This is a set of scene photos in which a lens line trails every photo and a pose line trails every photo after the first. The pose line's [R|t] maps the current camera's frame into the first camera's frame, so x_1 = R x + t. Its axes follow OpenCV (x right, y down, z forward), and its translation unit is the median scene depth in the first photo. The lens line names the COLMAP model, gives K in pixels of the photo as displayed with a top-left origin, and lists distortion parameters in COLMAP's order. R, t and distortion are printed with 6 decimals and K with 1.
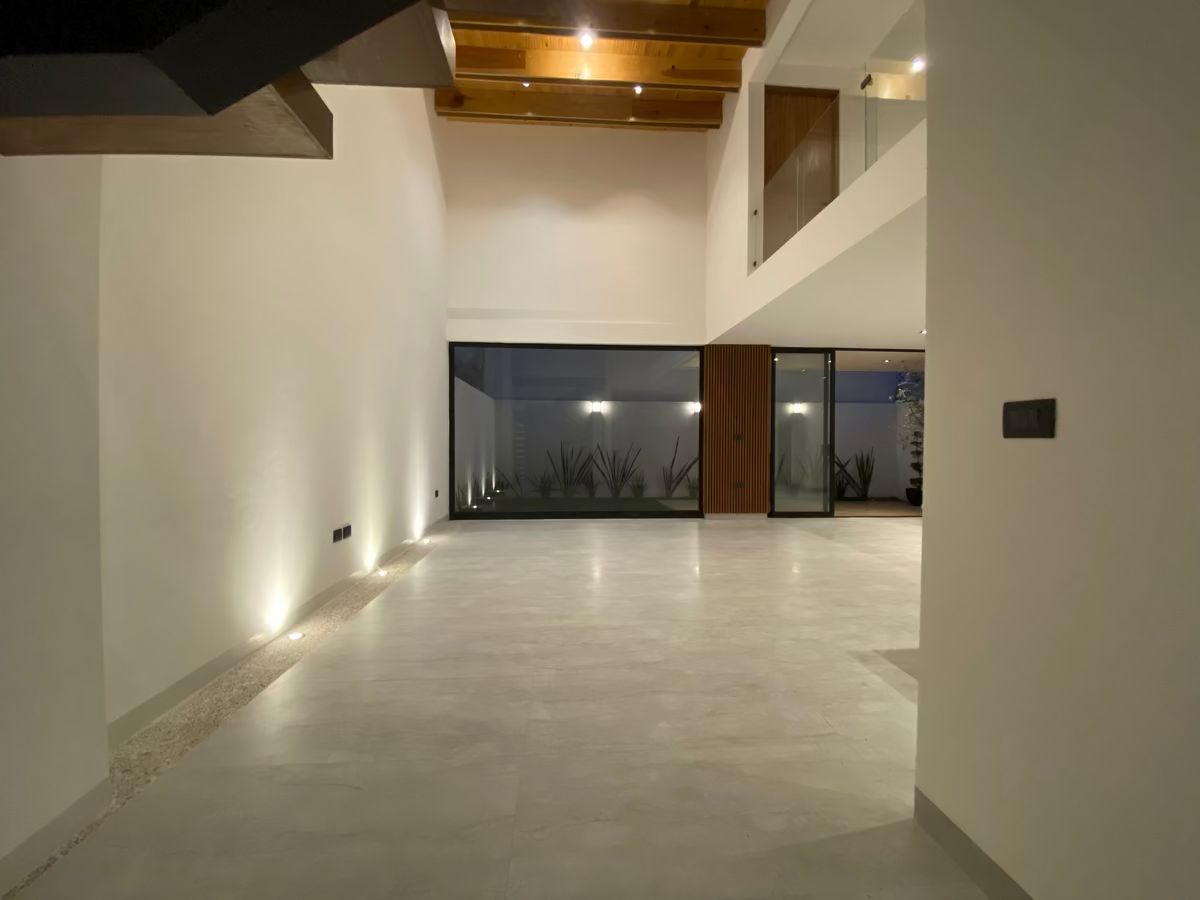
lens RADIAL K [[484.7, 0, 593.6], [0, 484.7, 452.1], [0, 0, 1]] dist [0.007674, -0.012209]
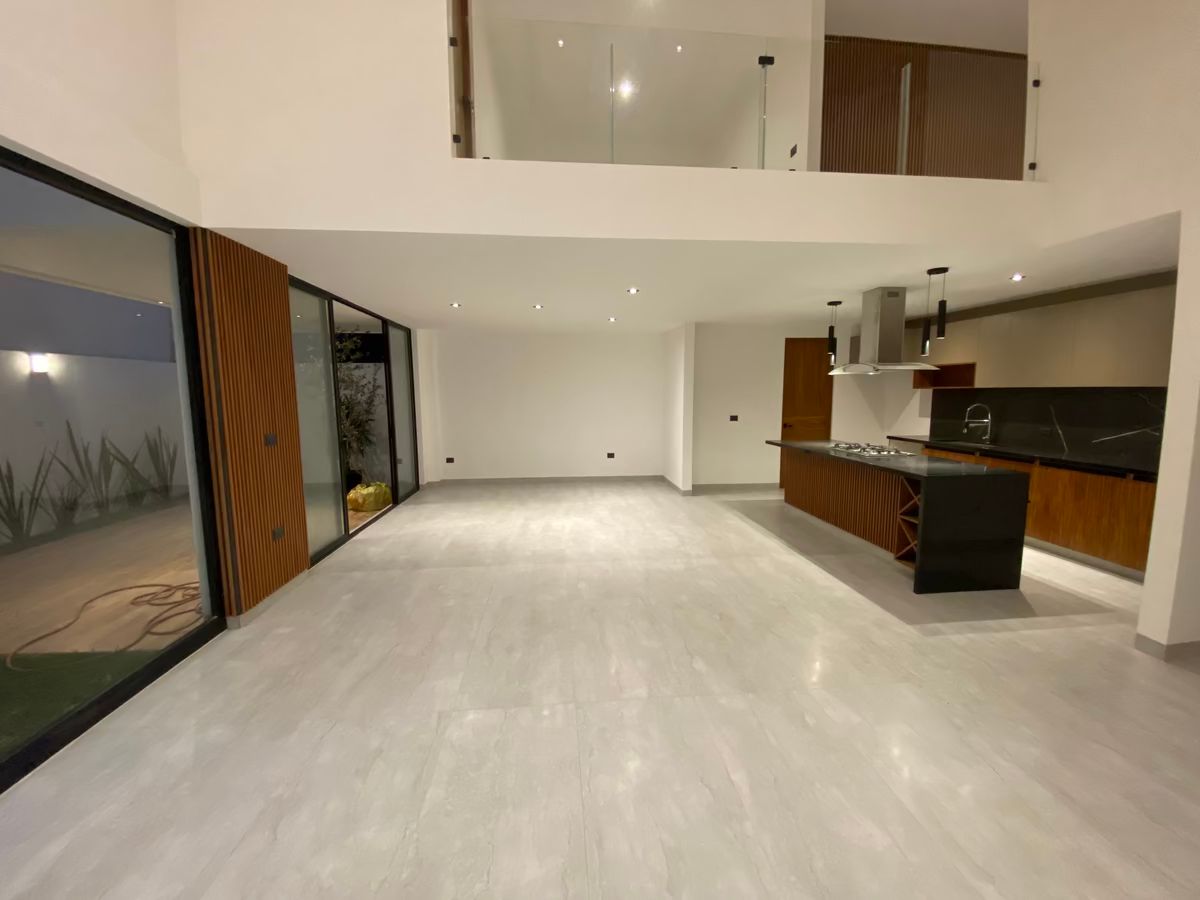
lens RADIAL K [[484.7, 0, 602.6], [0, 484.7, 447.7], [0, 0, 1]] dist [0.007674, -0.012209]
pose [[-0.029756, -0.110354, 0.993447, -0.143223], [0.022385, 0.993564, 0.111037, -0.047984], [-0.999307, 0.025542, -0.027094, 0.444013]]
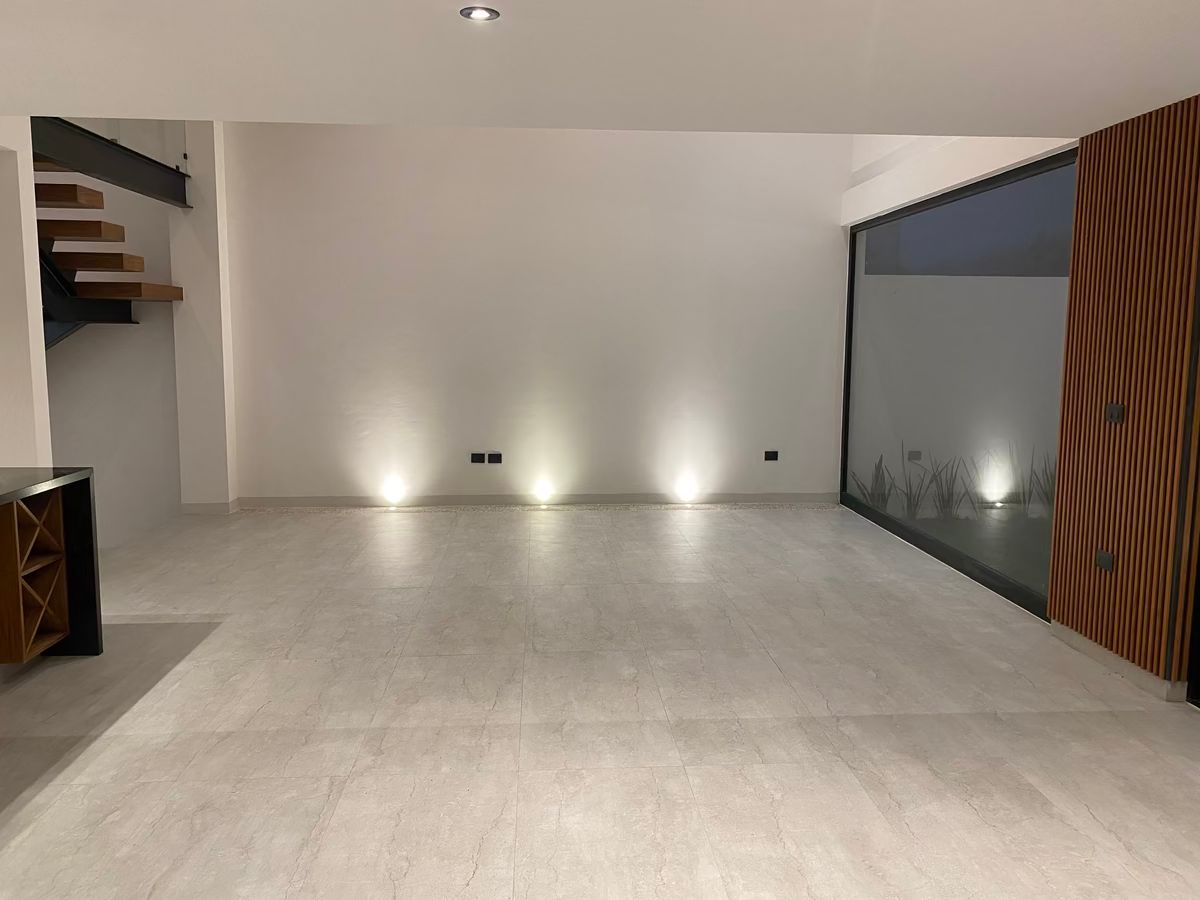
lens RADIAL K [[910.6, 0, 604.4], [0, 910.6, 445.1], [0, 0, 1]] dist [0.034268, -0.014863]
pose [[0.002108, 0.118636, -0.992936, 0.598045], [-0.024274, 0.992651, 0.118551, -0.049469], [0.999703, 0.023853, 0.004973, 0.437622]]
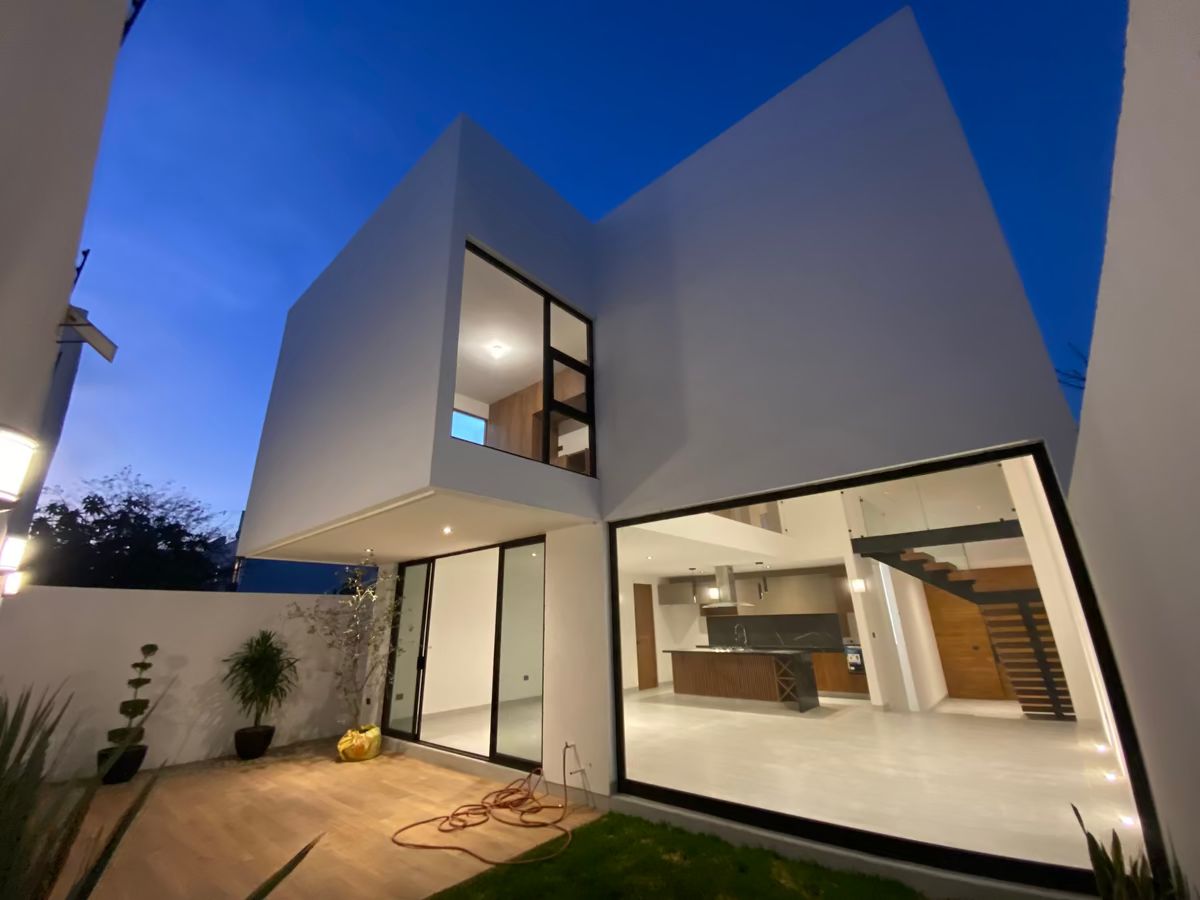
lens RADIAL K [[484.7, 0, 600.8], [0, 484.7, 445.3], [0, 0, 1]] dist [0.007674, -0.012209]
pose [[-0.711996, 0.254186, 0.654562, -0.201127], [0.035344, 0.943972, -0.328126, -0.059302], [-0.701294, -0.210489, -0.681088, 1.054919]]
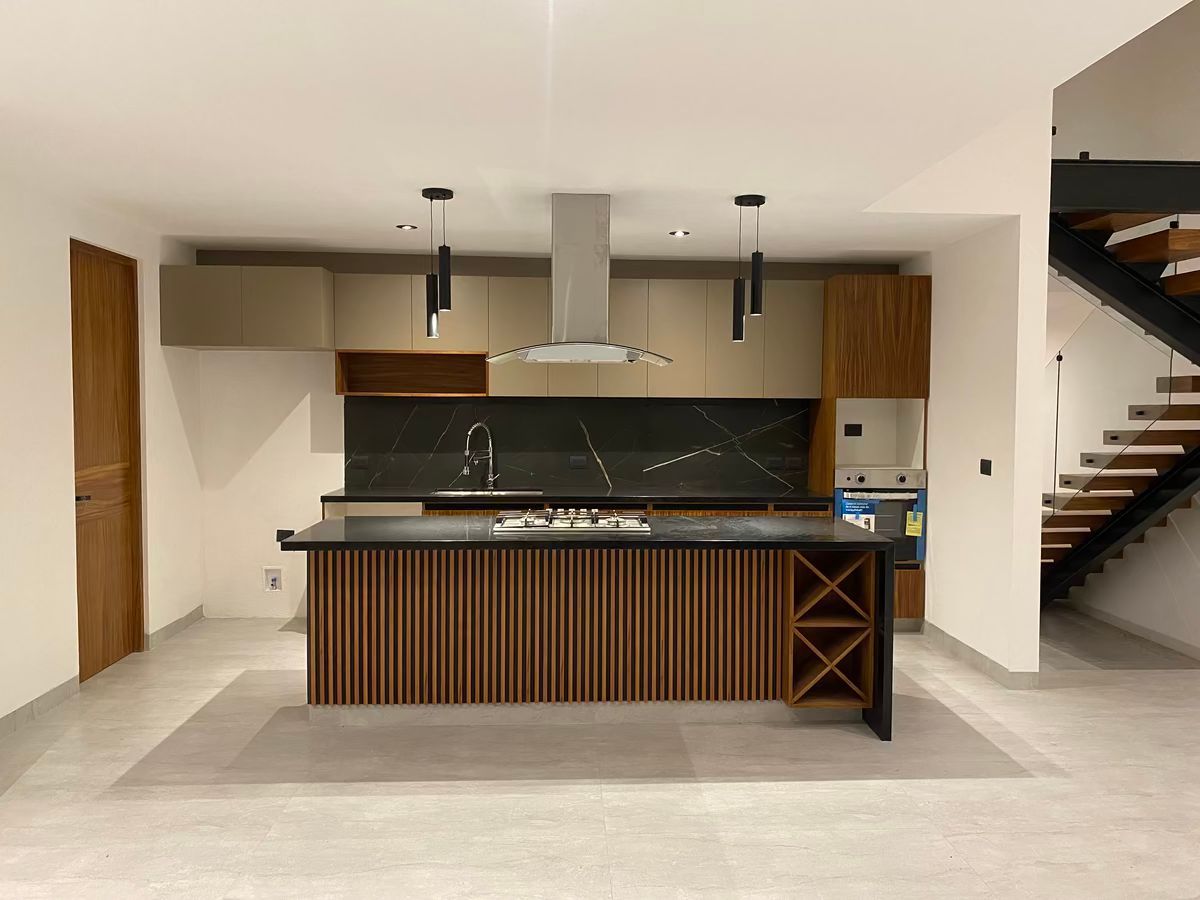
lens RADIAL K [[910.6, 0, 606.9], [0, 910.6, 437.7], [0, 0, 1]] dist [0.034268, -0.014863]
pose [[-0.999897, -0.007217, 0.012430, 0.306908], [-0.006503, 0.998378, 0.056567, -0.051609], [-0.012819, 0.056481, -0.998321, 0.601866]]
